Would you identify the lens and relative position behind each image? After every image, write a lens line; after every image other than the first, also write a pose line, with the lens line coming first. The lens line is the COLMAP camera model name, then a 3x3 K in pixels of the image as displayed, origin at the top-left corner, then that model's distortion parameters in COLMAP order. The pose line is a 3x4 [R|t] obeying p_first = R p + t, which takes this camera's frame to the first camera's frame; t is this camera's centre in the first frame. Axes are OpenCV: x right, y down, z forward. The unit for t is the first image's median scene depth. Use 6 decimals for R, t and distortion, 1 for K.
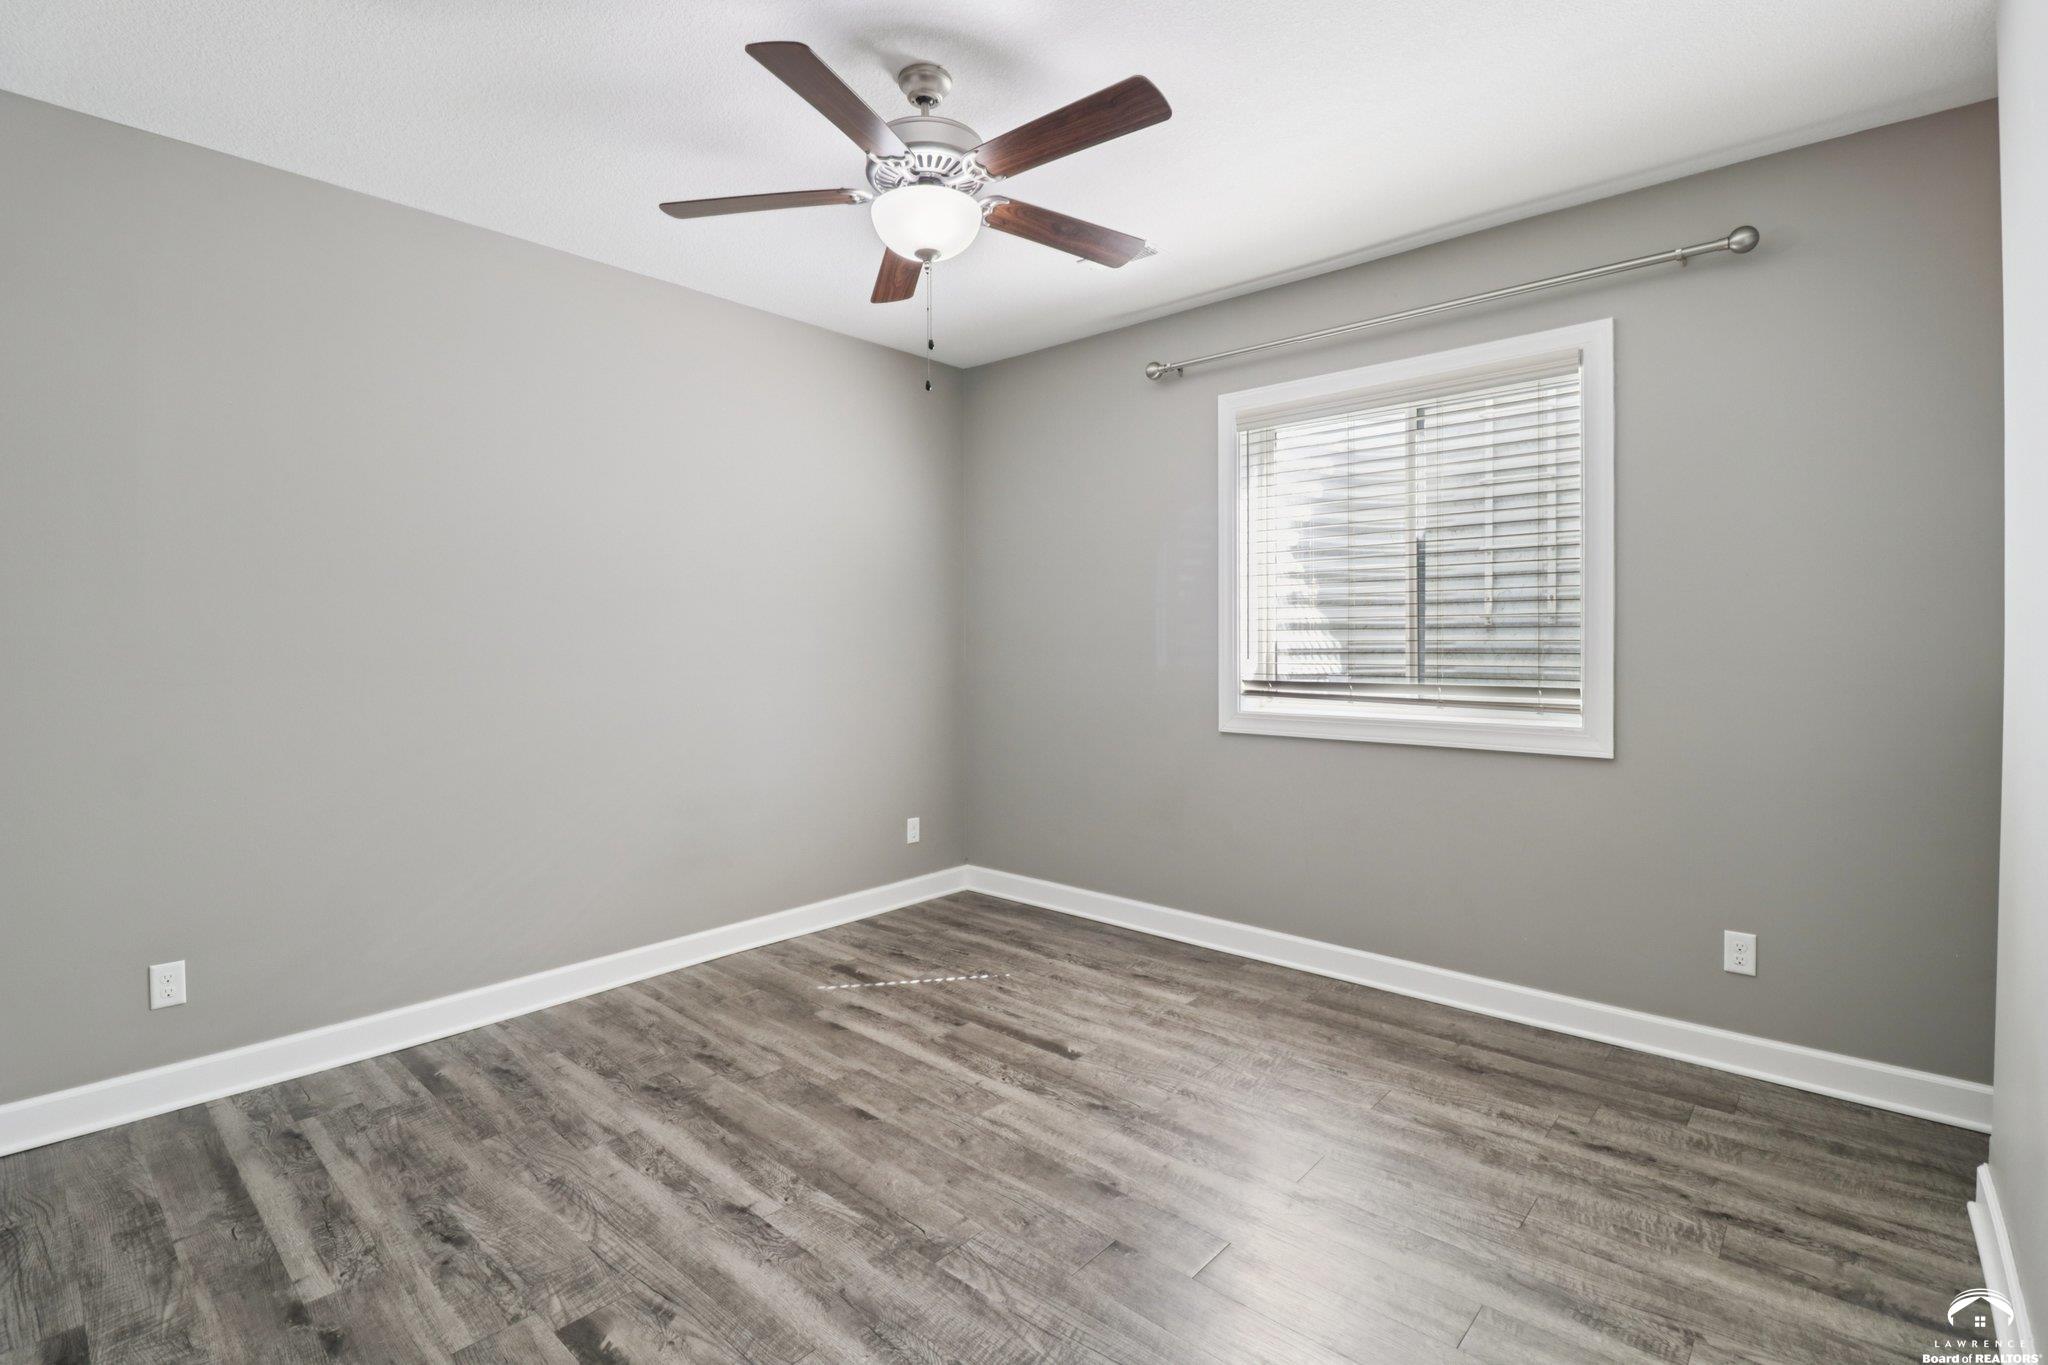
lens RADIAL K [[948.1, 0, 1003.5], [0, 948.1, 653.1], [0, 0, 1]] dist [0.004071, -0.012739]
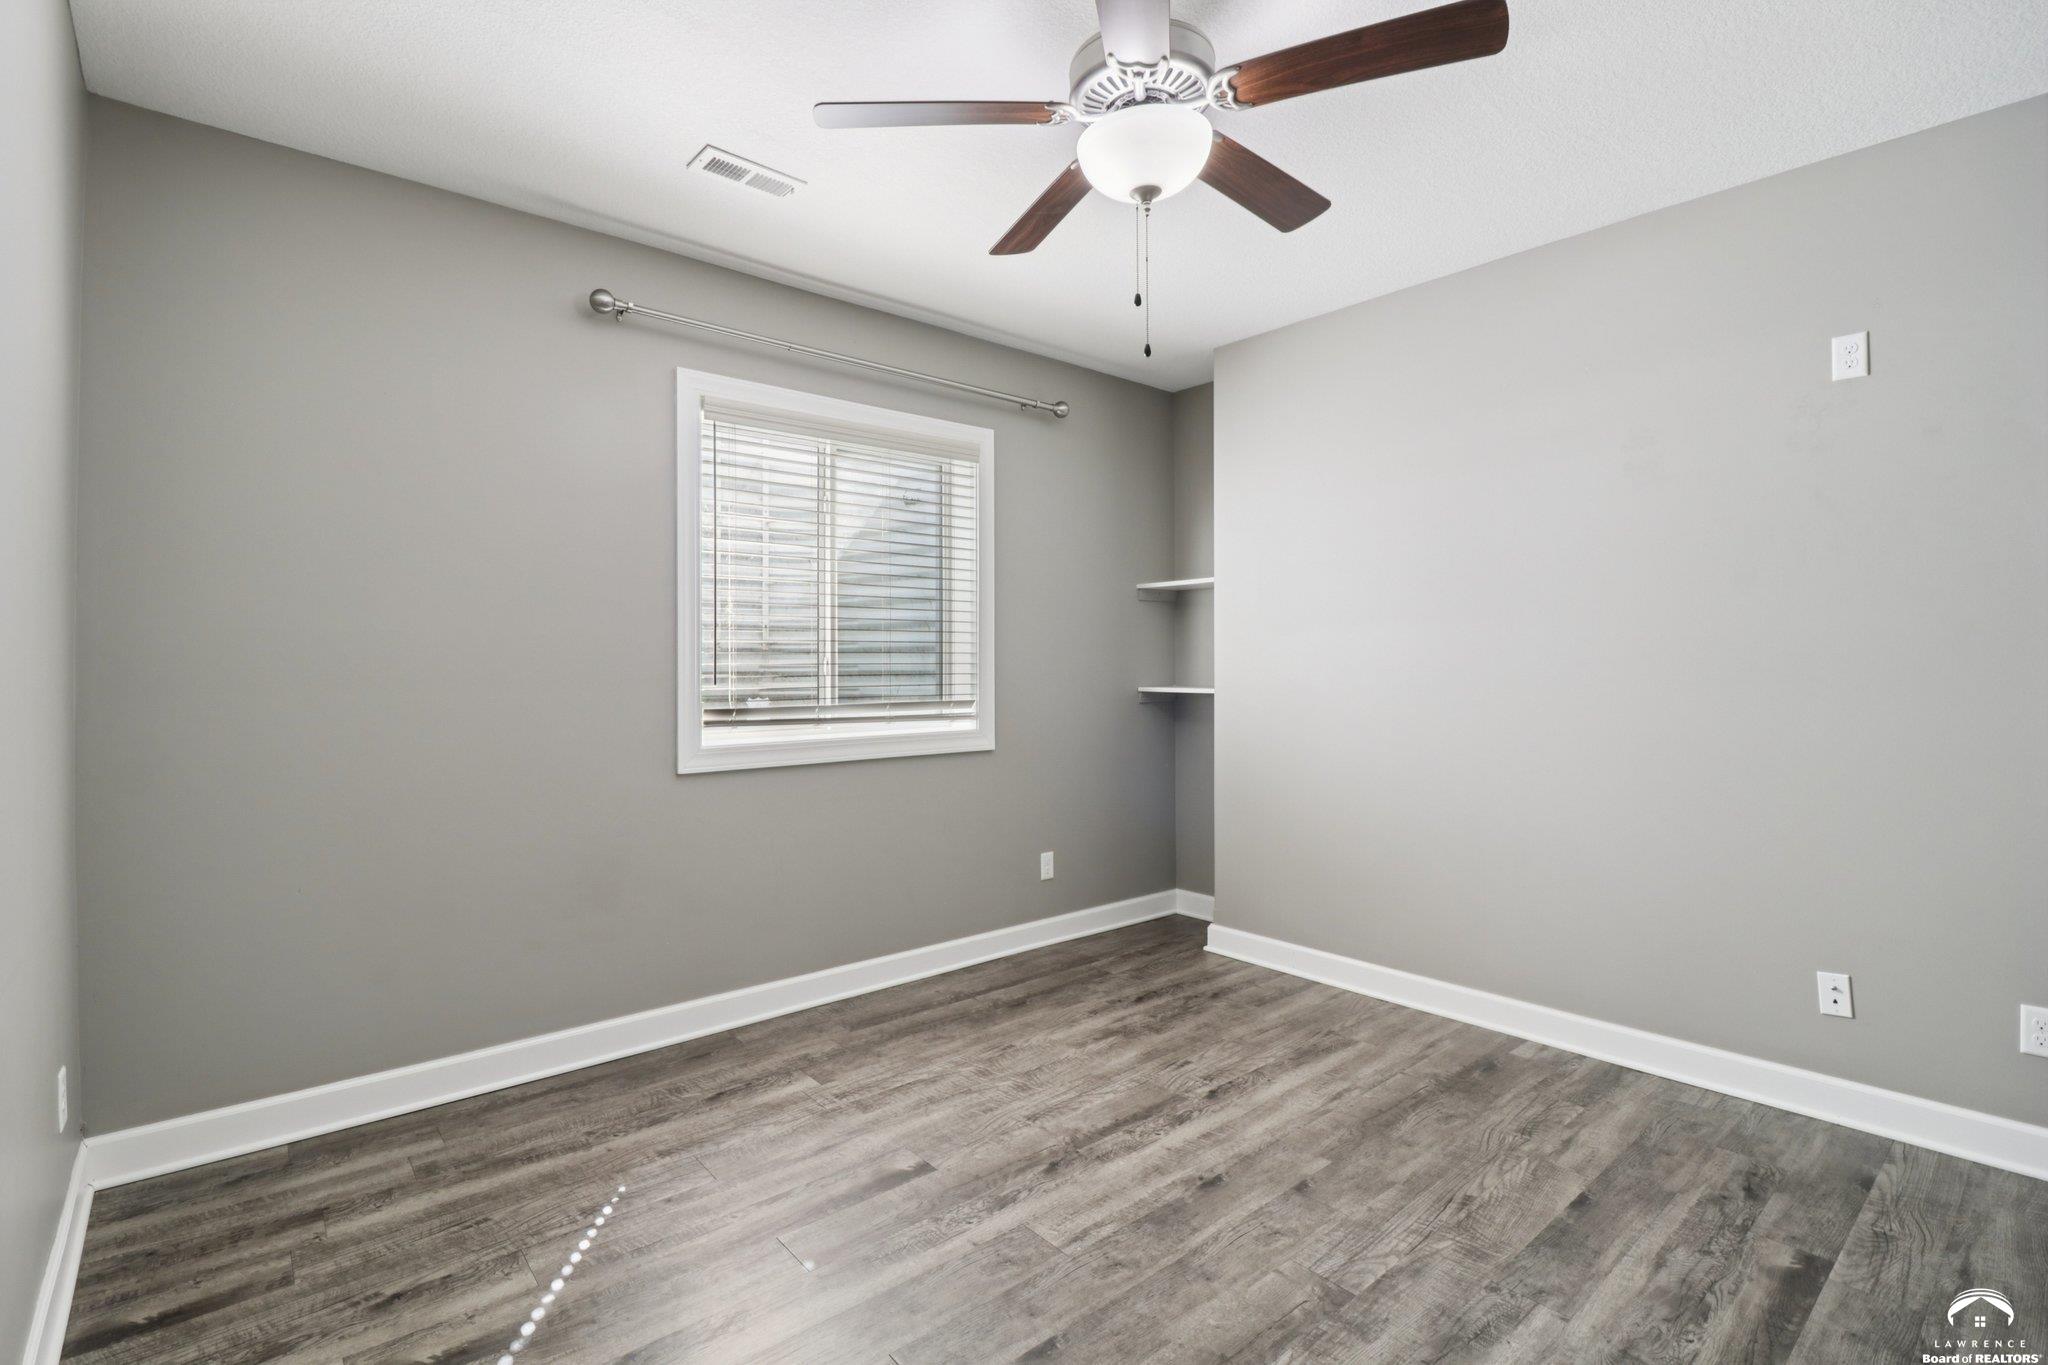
lens RADIAL K [[948.1, 0, 1003.5], [0, 948.1, 653.1], [0, 0, 1]] dist [0.004071, -0.012739]
pose [[0.135037, 0.014403, 0.990736, -0.693174], [0.012983, 0.999783, -0.016304, -0.005701], [-0.990755, 0.015064, 0.134821, 0.768471]]
